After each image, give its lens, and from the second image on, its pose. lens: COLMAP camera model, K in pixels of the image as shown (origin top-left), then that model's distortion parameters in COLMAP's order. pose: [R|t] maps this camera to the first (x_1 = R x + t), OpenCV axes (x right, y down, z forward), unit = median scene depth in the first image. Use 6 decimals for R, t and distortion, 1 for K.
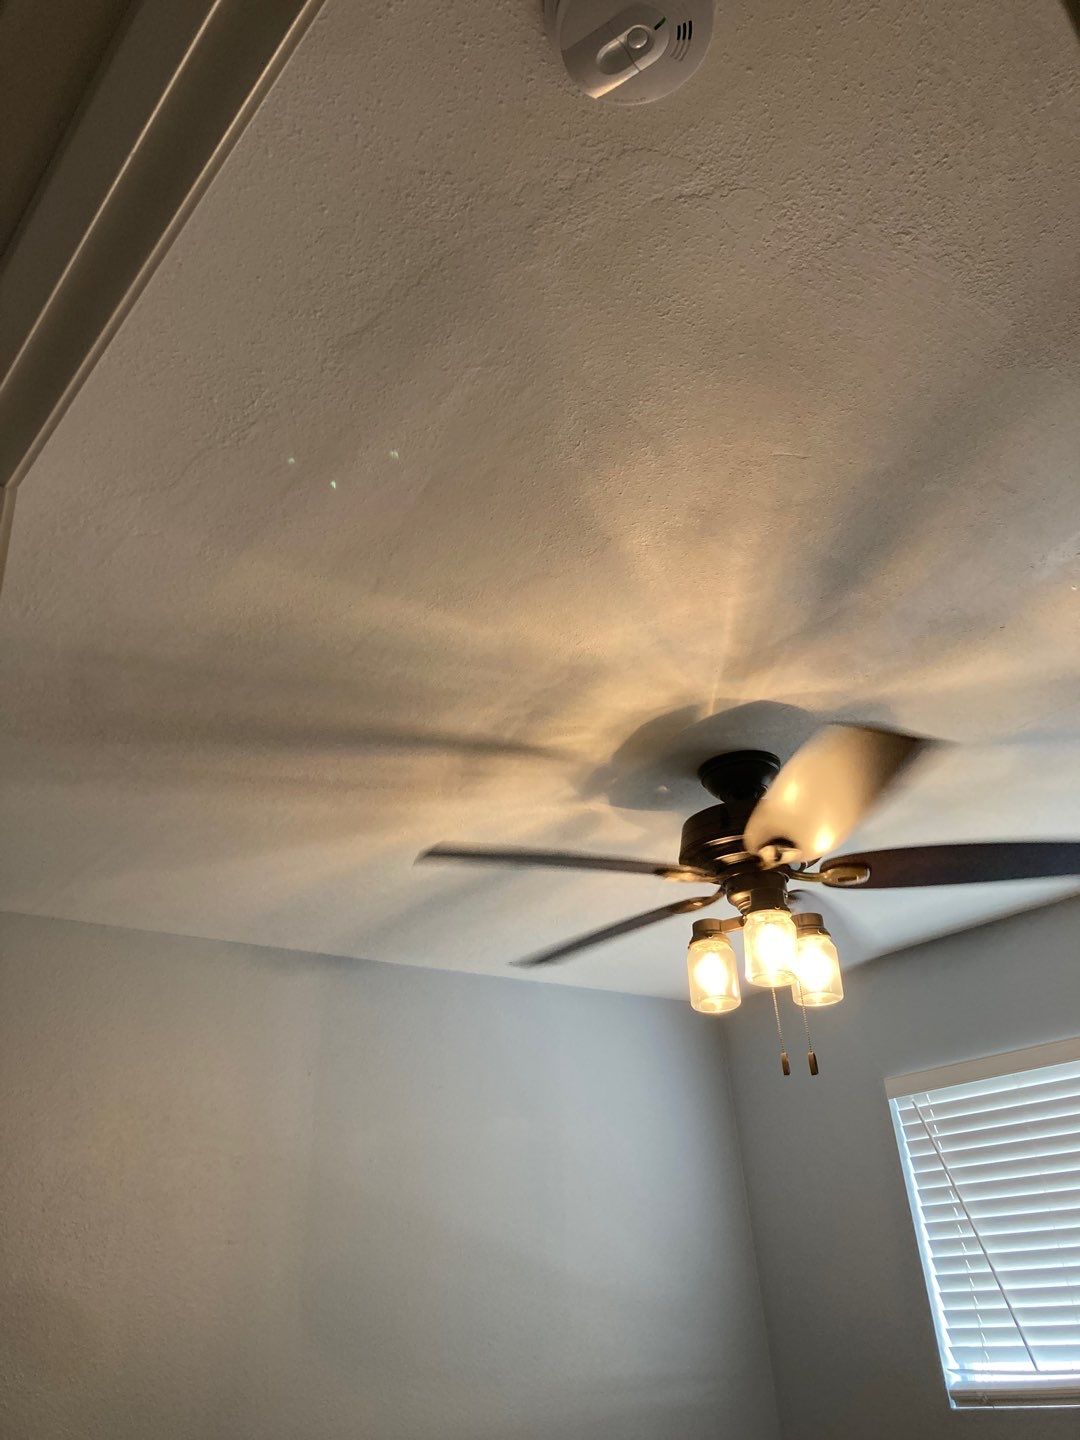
lens RADIAL K [[1195.8, 0, 540.5], [0, 1195.8, 724.6], [0, 0, 1]] dist [0.007579, 0.006058]
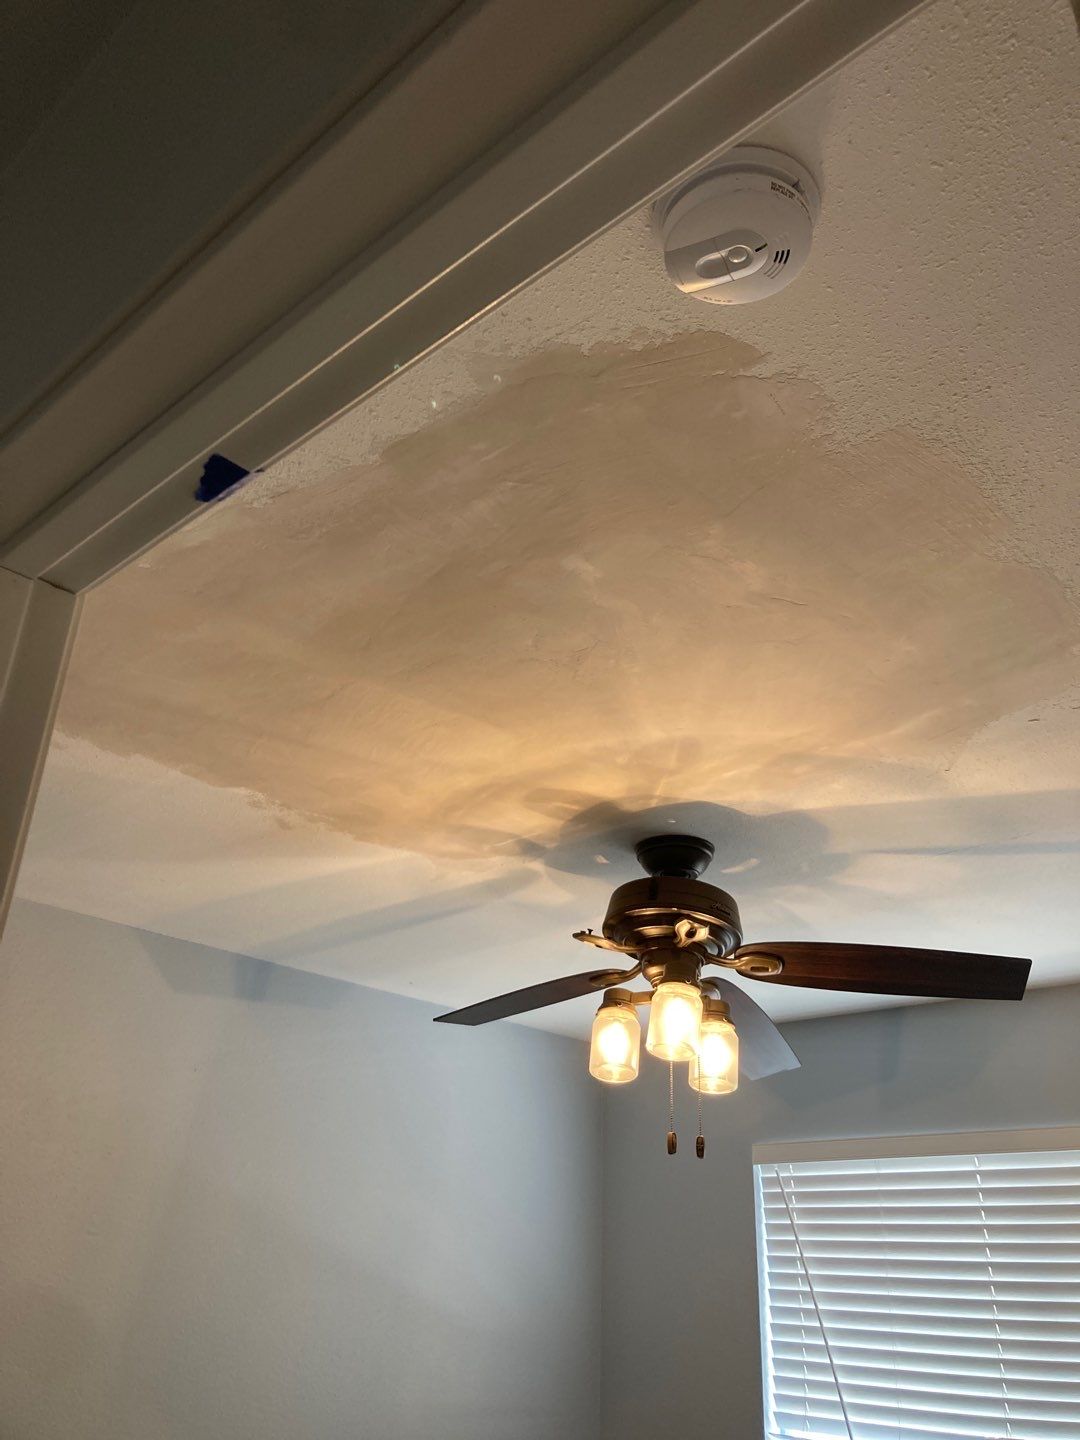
lens RADIAL K [[1195.8, 0, 542.9], [0, 1195.8, 711.4], [0, 0, 1]] dist [0.007579, 0.006058]
pose [[0.984472, 0.157838, 0.076826, -0.048764], [-0.157902, 0.987441, -0.005282, -0.065432], [-0.076695, -0.006931, 0.997031, -0.019500]]
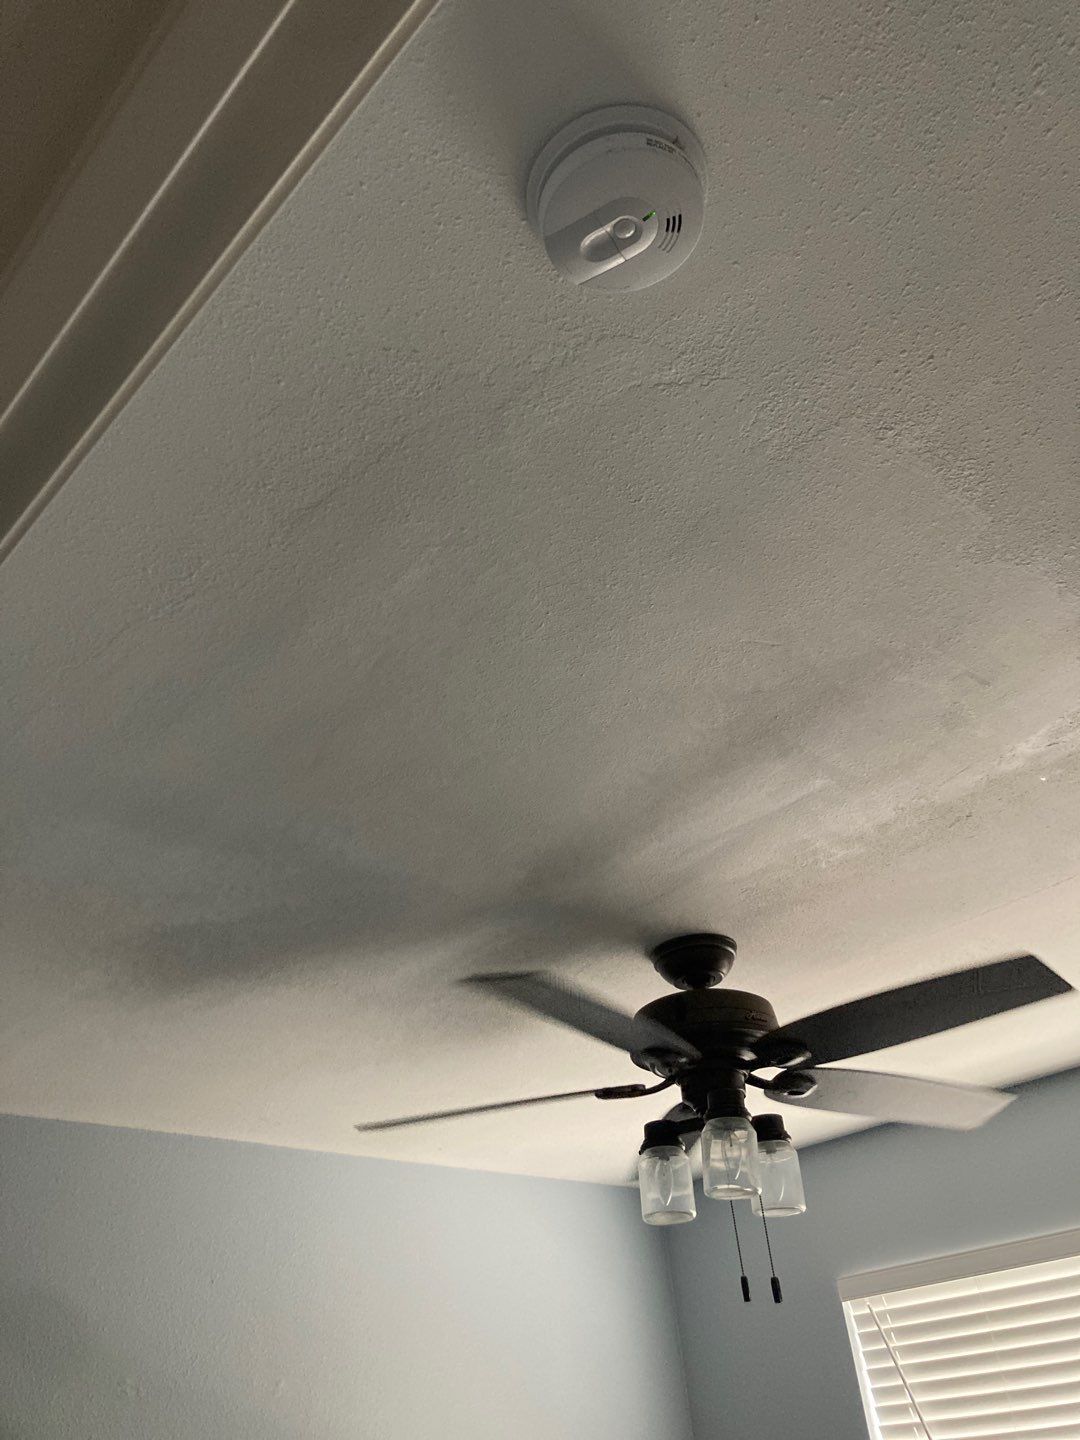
lens RADIAL K [[1195.8, 0, 544.7], [0, 1195.8, 709.0], [0, 0, 1]] dist [0.007579, 0.006058]
pose [[0.997886, 0.025064, 0.059953, -0.013507], [-0.017073, 0.991332, -0.130266, -0.032930], [-0.062698, 0.128967, 0.989665, 0.053896]]
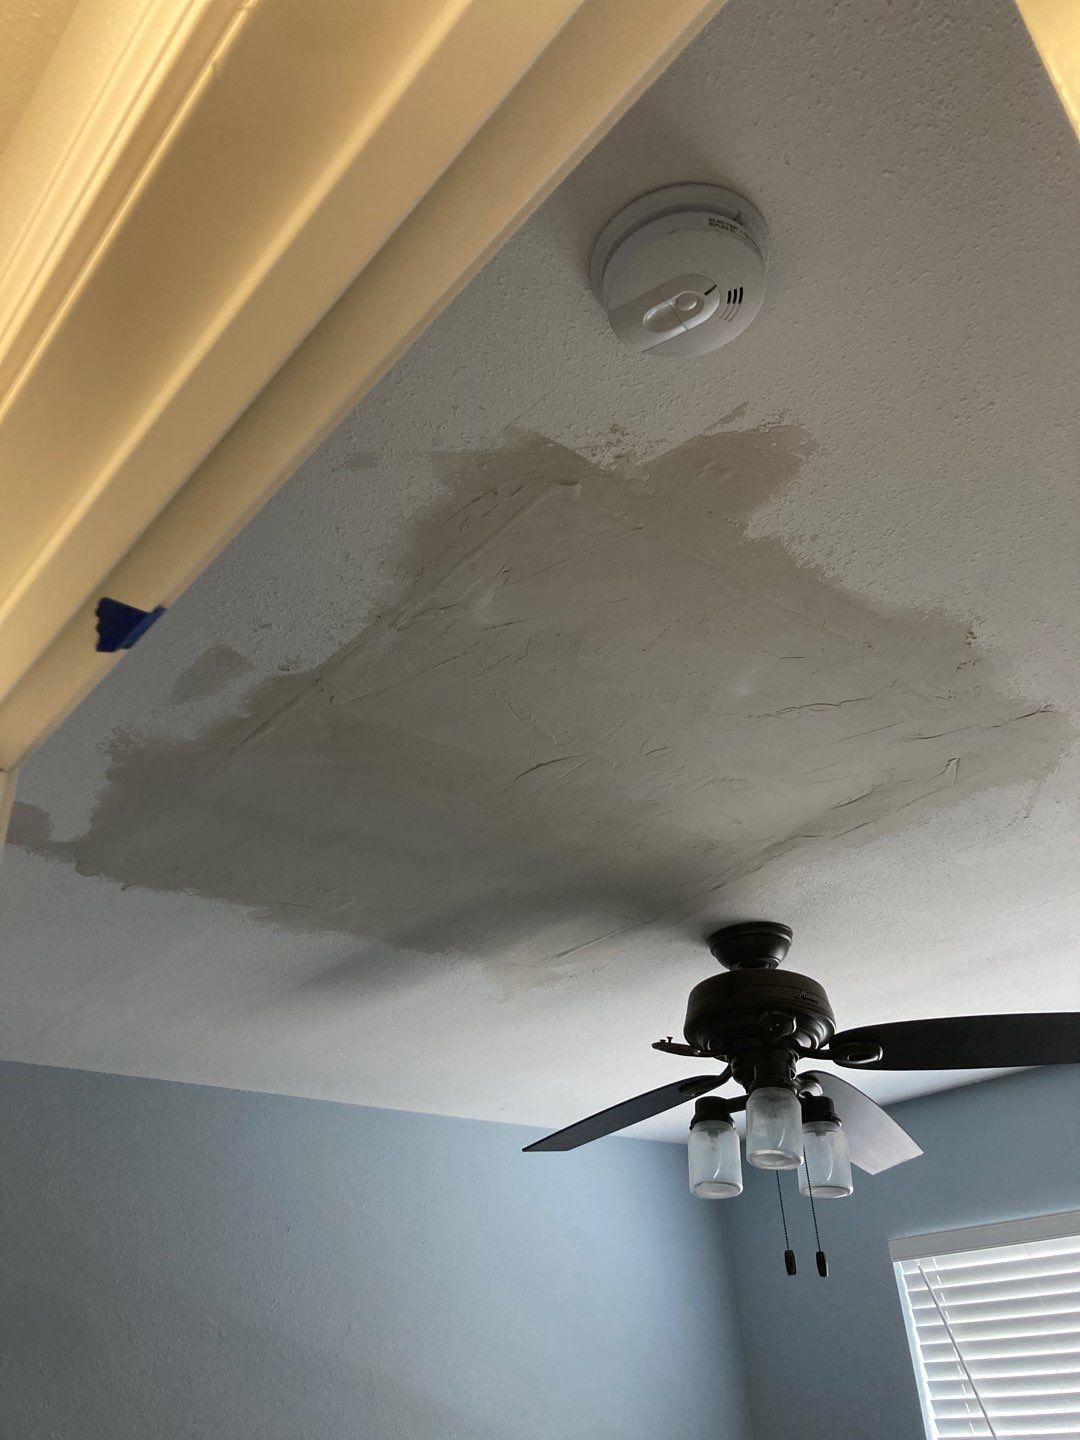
lens RADIAL K [[1195.8, 0, 543.2], [0, 1195.8, 717.5], [0, 0, 1]] dist [0.007579, 0.006058]
pose [[0.999613, 0.025936, 0.010100, -0.016570], [-0.025132, 0.997022, -0.072910, -0.075633], [-0.011961, 0.072628, 0.997287, 0.028321]]
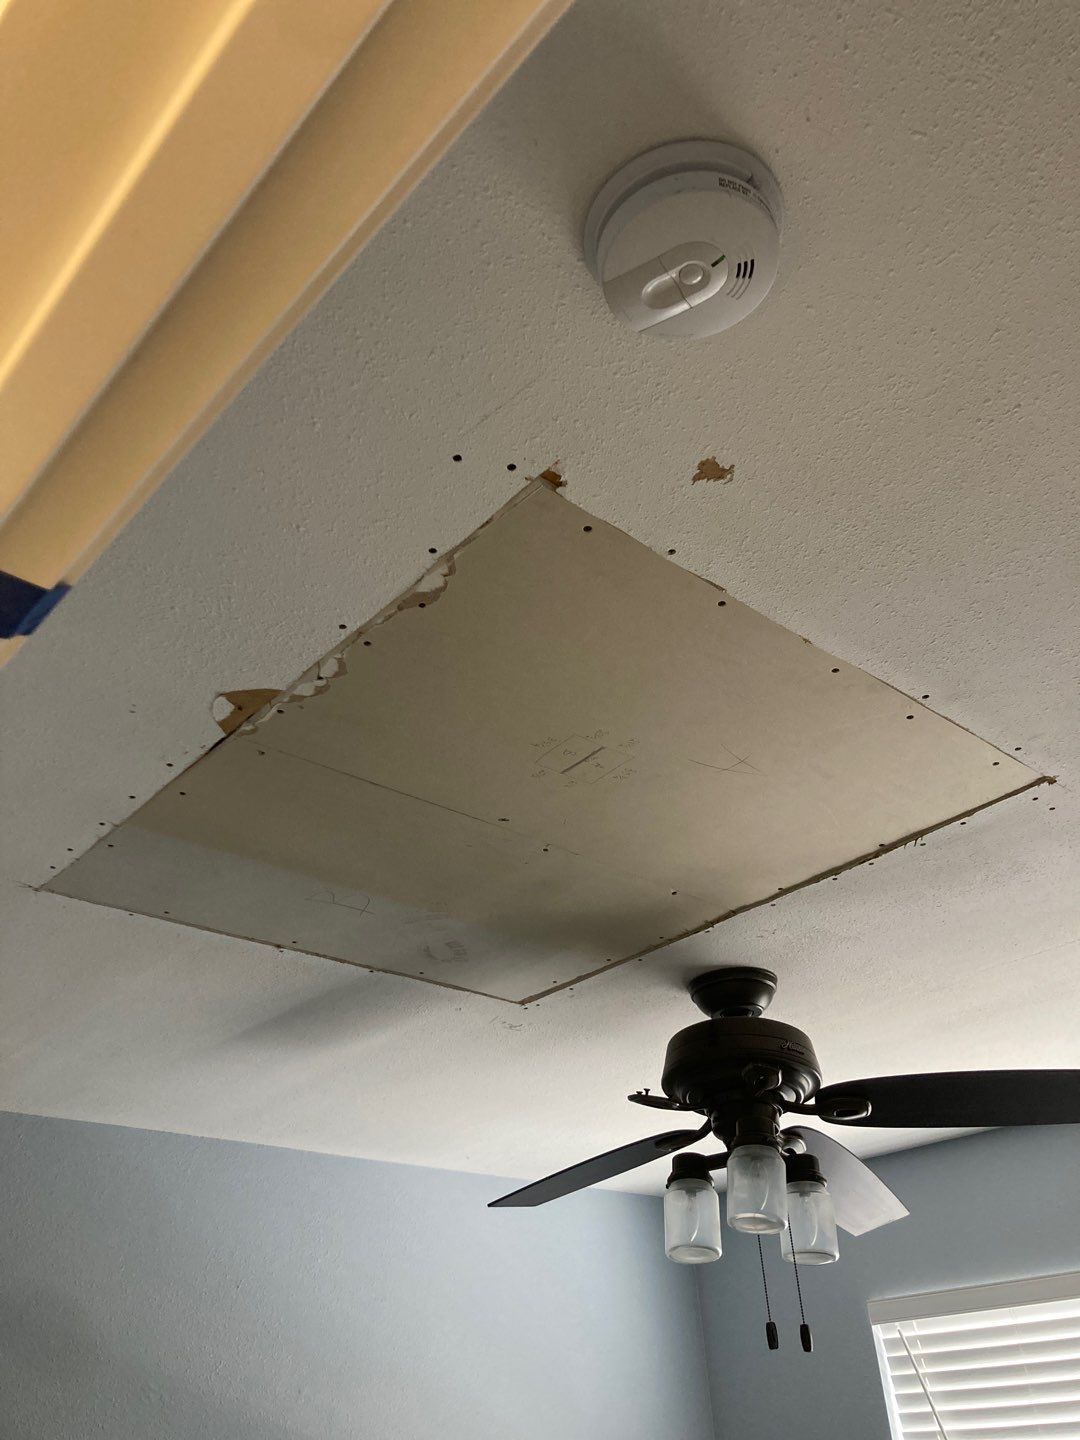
lens RADIAL K [[1195.8, 0, 545.0], [0, 1195.8, 718.4], [0, 0, 1]] dist [0.007579, 0.006058]
pose [[0.998397, 0.047561, 0.030682, -0.016456], [-0.044150, 0.993638, -0.103610, -0.073231], [-0.035414, 0.102089, 0.994145, 0.081448]]
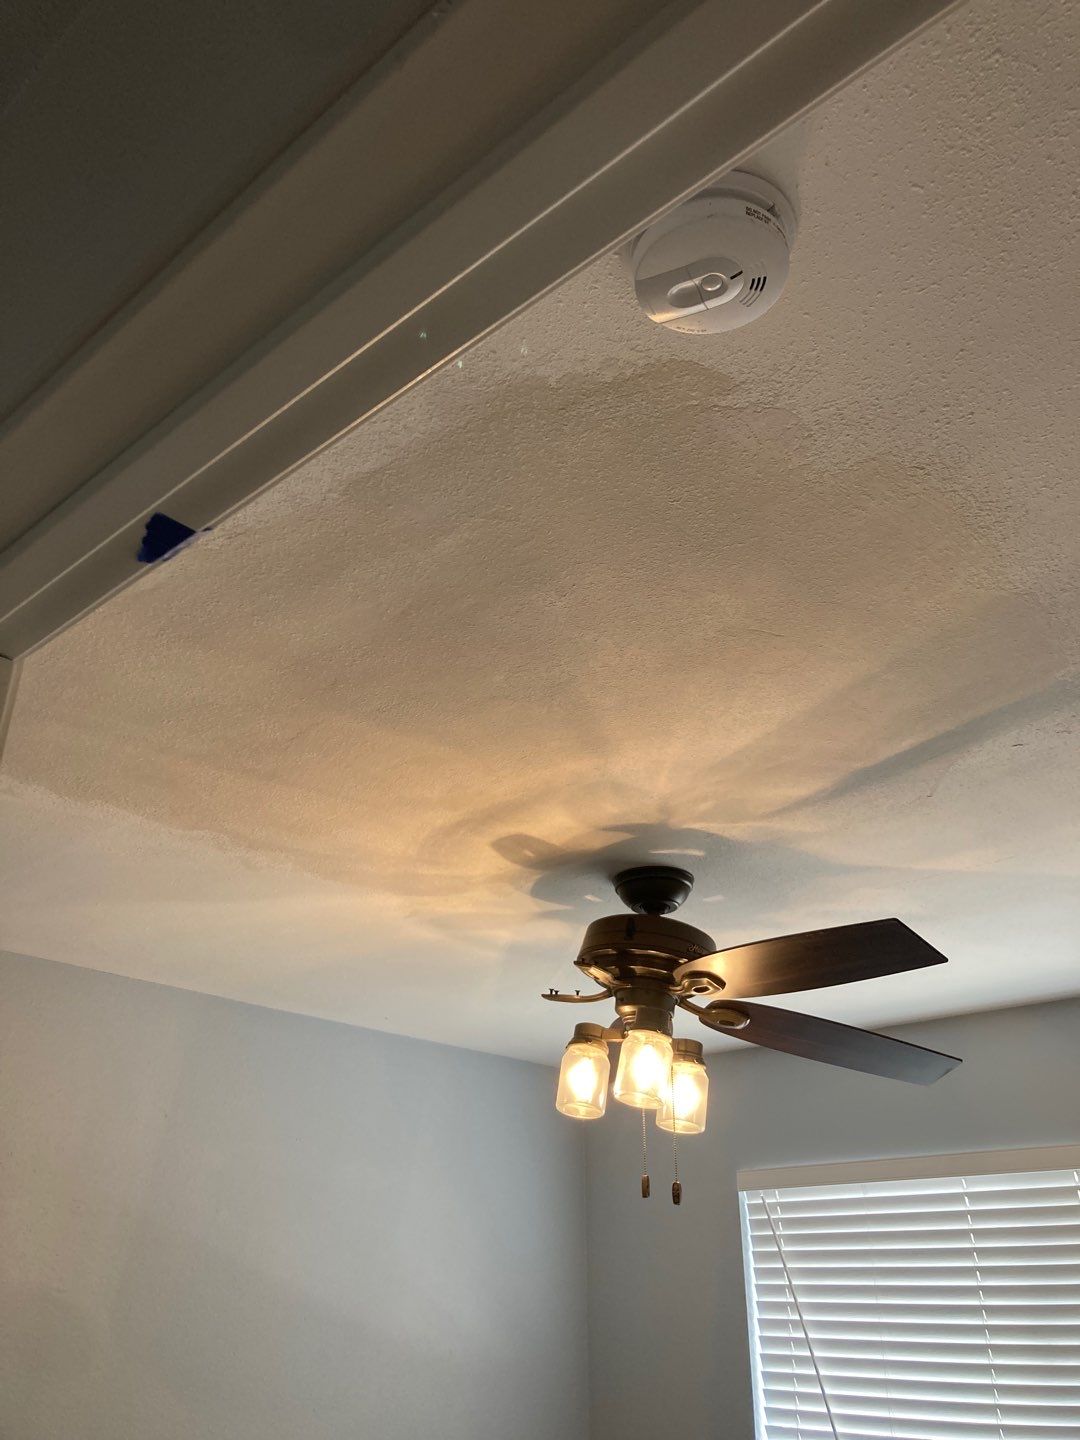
lens RADIAL K [[1195.8, 0, 541.7], [0, 1195.8, 715.8], [0, 0, 1]] dist [0.007579, 0.006058]
pose [[0.985796, 0.135625, 0.099060, -0.050795], [-0.134609, 0.990755, -0.016899, -0.081099], [-0.100437, 0.003325, 0.994938, 0.007305]]
